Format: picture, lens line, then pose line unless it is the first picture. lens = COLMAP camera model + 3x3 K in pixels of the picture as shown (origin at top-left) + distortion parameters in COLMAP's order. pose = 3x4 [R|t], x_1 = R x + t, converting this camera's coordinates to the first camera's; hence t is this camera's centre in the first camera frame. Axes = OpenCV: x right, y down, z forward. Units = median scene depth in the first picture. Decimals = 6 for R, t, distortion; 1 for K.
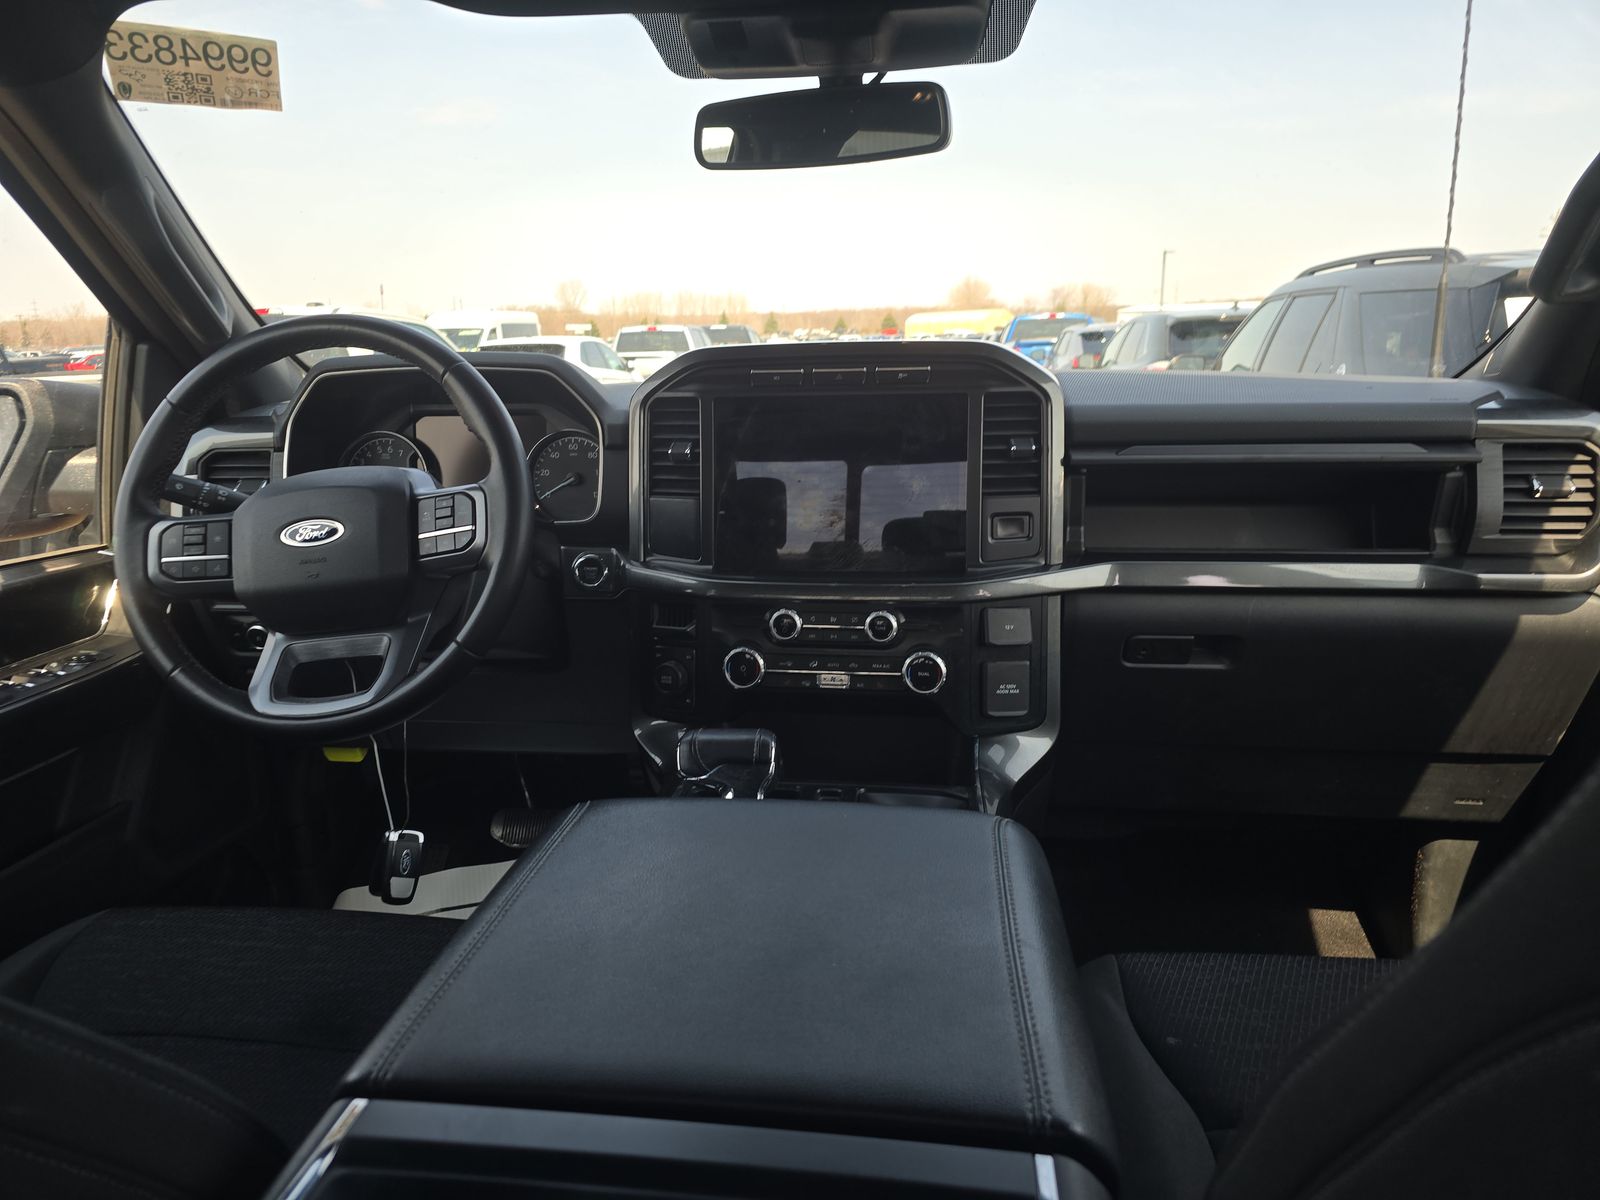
lens RADIAL K [[1077.6, 0, 800.0], [0, 1077.6, 600.0], [0, 0, 1]] dist [0.069501, -0.073740]
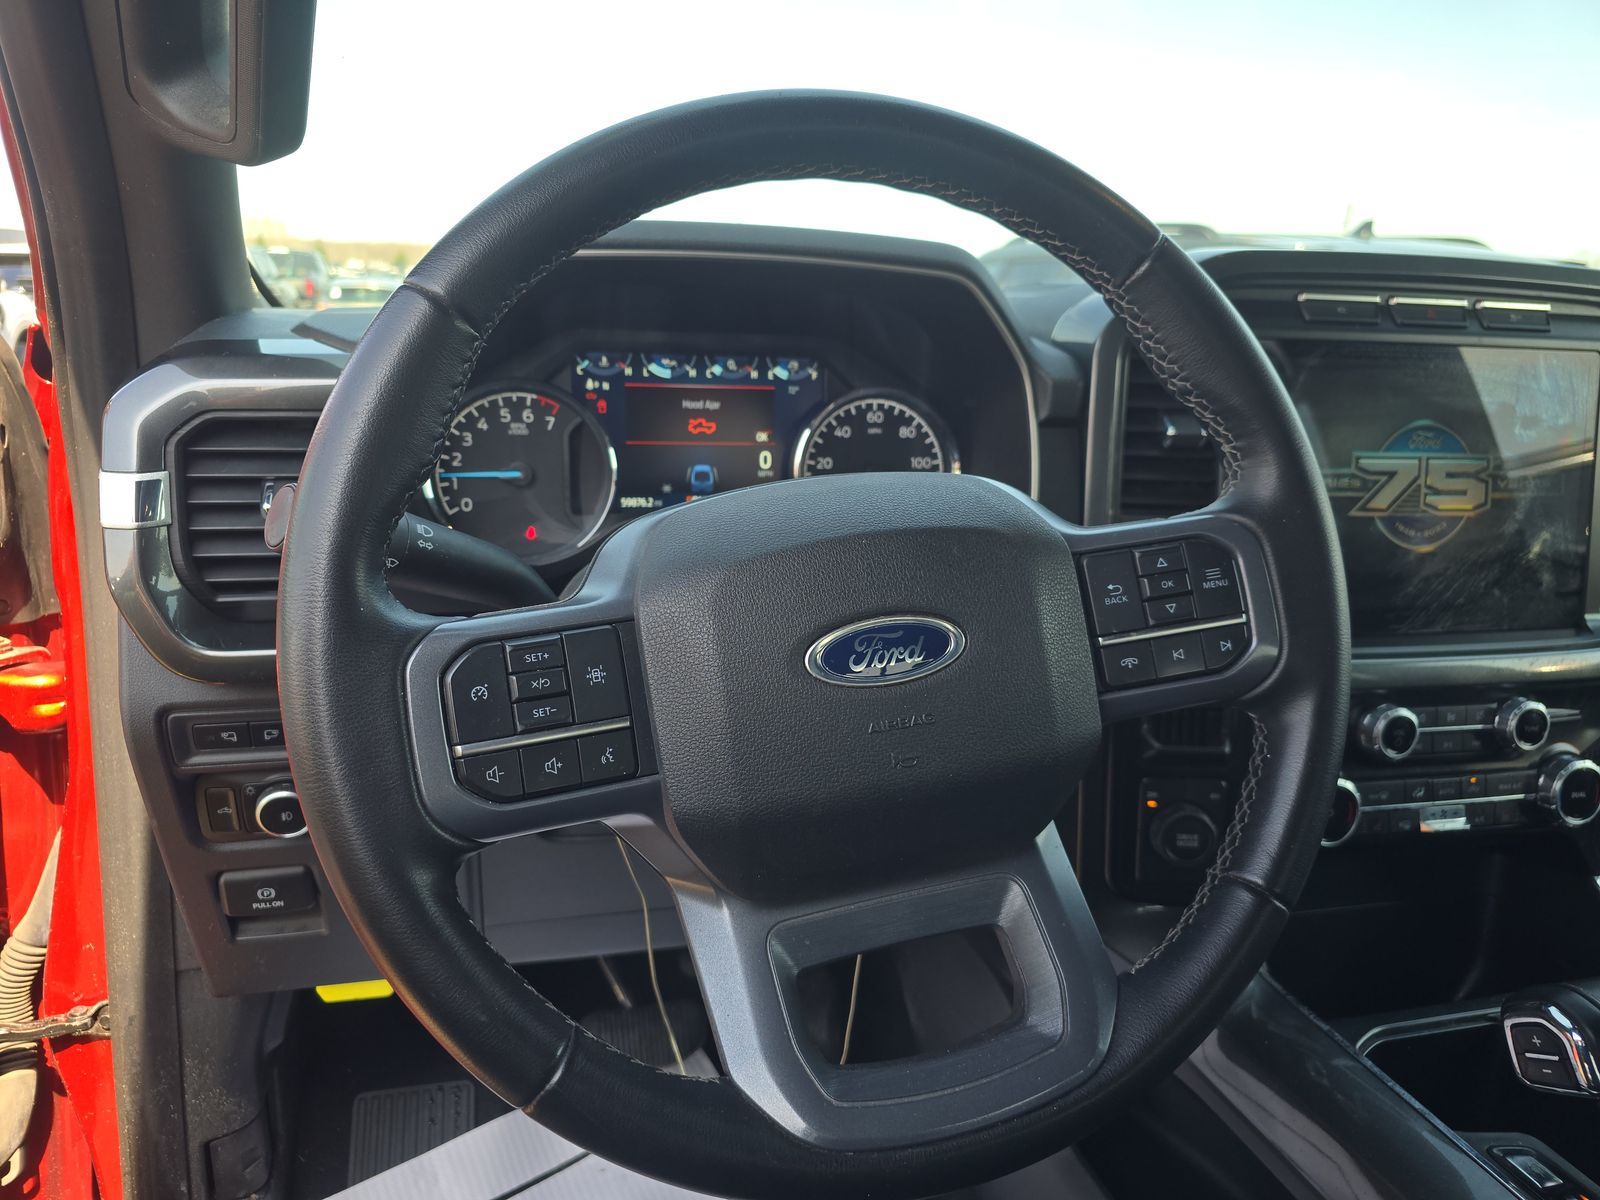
lens RADIAL K [[1077.6, 0, 800.0], [0, 1077.6, 600.0], [0, 0, 1]] dist [0.069501, -0.073740]
pose [[0.925459, -0.042764, 0.376425, -0.540465], [0.027216, 0.998546, 0.046529, -0.085895], [-0.377868, -0.032816, 0.925278, 0.571245]]
